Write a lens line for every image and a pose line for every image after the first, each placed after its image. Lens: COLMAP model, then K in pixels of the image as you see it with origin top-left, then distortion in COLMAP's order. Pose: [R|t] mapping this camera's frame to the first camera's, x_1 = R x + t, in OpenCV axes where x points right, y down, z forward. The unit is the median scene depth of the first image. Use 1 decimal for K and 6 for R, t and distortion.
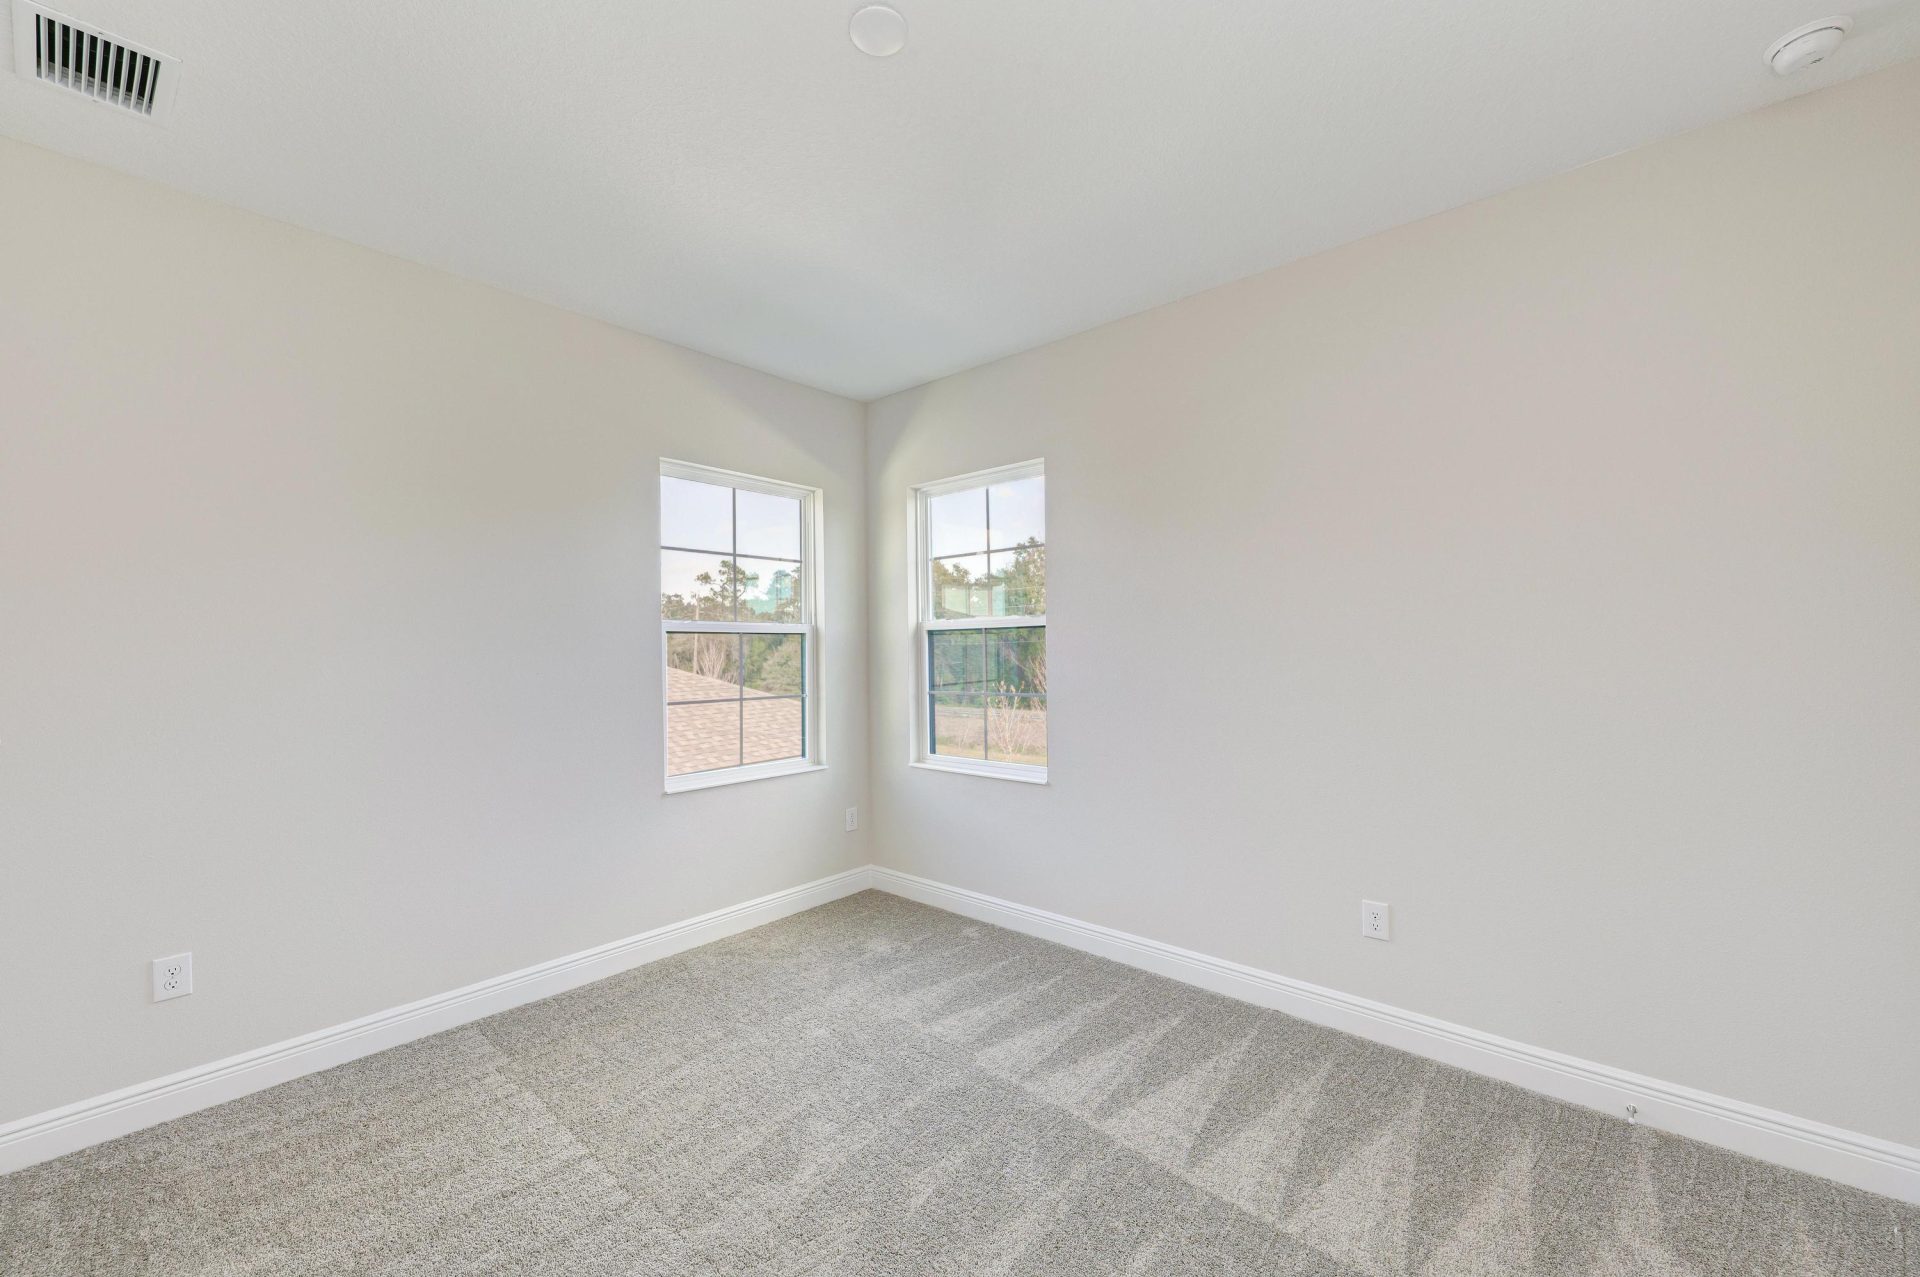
lens RADIAL K [[749.9, 0, 972.0], [0, 749.9, 645.8], [0, 0, 1]] dist [0.000458, 0.000077]
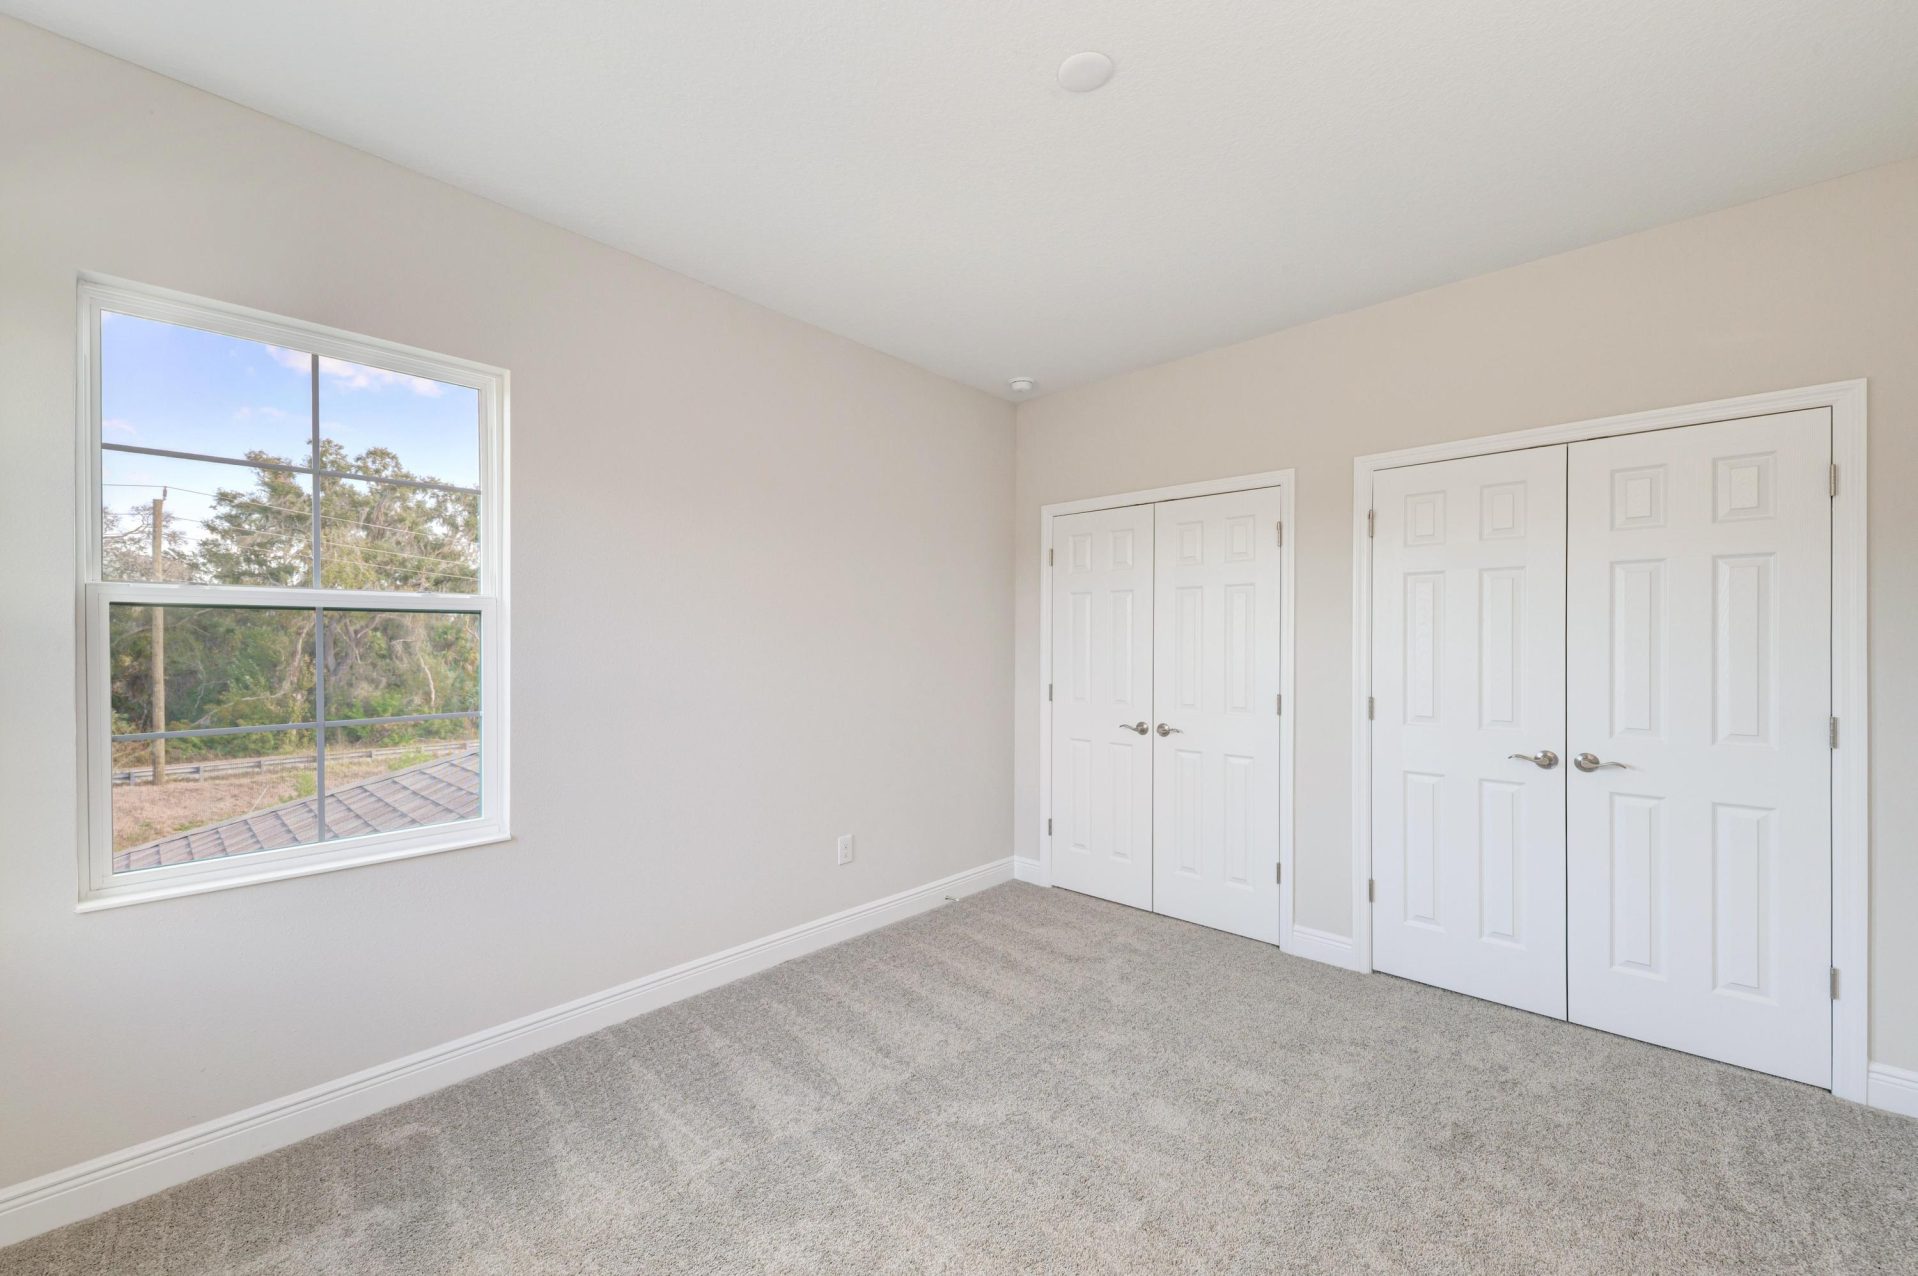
lens RADIAL K [[749.2, 0, 971.0], [0, 749.2, 645.2], [0, 0, 1]] dist [0.000458, 0.000077]
pose [[0.014532, 0.006128, 0.999876, -0.769478], [-0.005439, 0.999967, -0.006049, 0.007524], [-0.999880, -0.005350, 0.014565, 0.729730]]
